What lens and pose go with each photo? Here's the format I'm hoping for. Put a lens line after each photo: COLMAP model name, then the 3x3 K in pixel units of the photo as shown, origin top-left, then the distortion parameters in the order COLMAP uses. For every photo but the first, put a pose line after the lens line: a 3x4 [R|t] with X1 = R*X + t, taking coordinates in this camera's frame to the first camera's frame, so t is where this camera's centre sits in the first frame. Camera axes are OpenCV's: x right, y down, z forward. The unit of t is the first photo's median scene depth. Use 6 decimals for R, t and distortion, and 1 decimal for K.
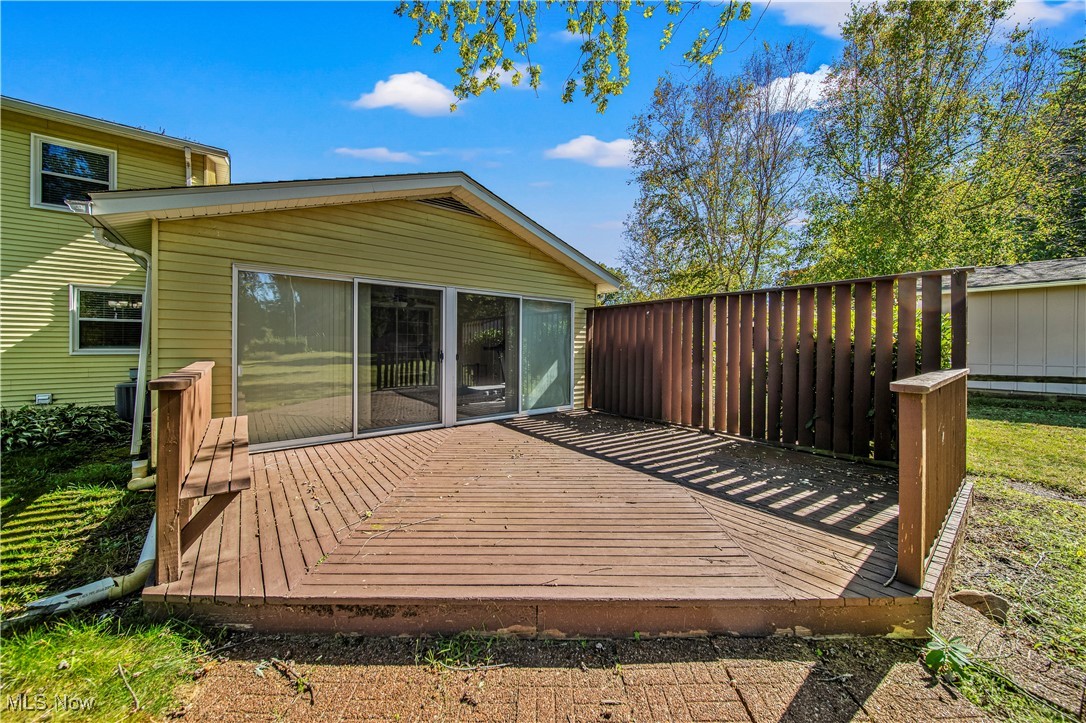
lens RADIAL K [[382.4, 0, 542.9], [0, 382.4, 350.8], [0, 0, 1]] dist [0.000509, -0.000065]
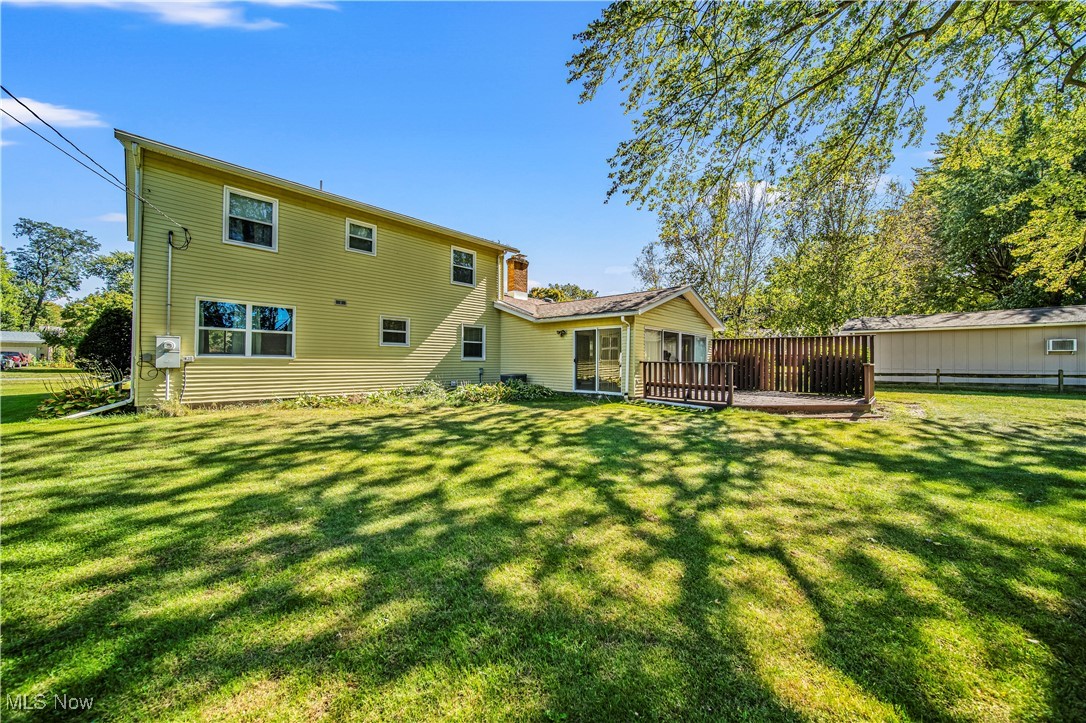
lens RADIAL K [[393.0, 0, 543.0], [0, 393.0, 361.5], [0, 0, 1]] dist [0.009288, -0.000007]
pose [[0.987322, 0.004523, 0.158668, -1.065398], [-0.003158, 0.999956, -0.008852, 0.028169], [-0.158701, 0.008239, 0.987292, -0.907866]]
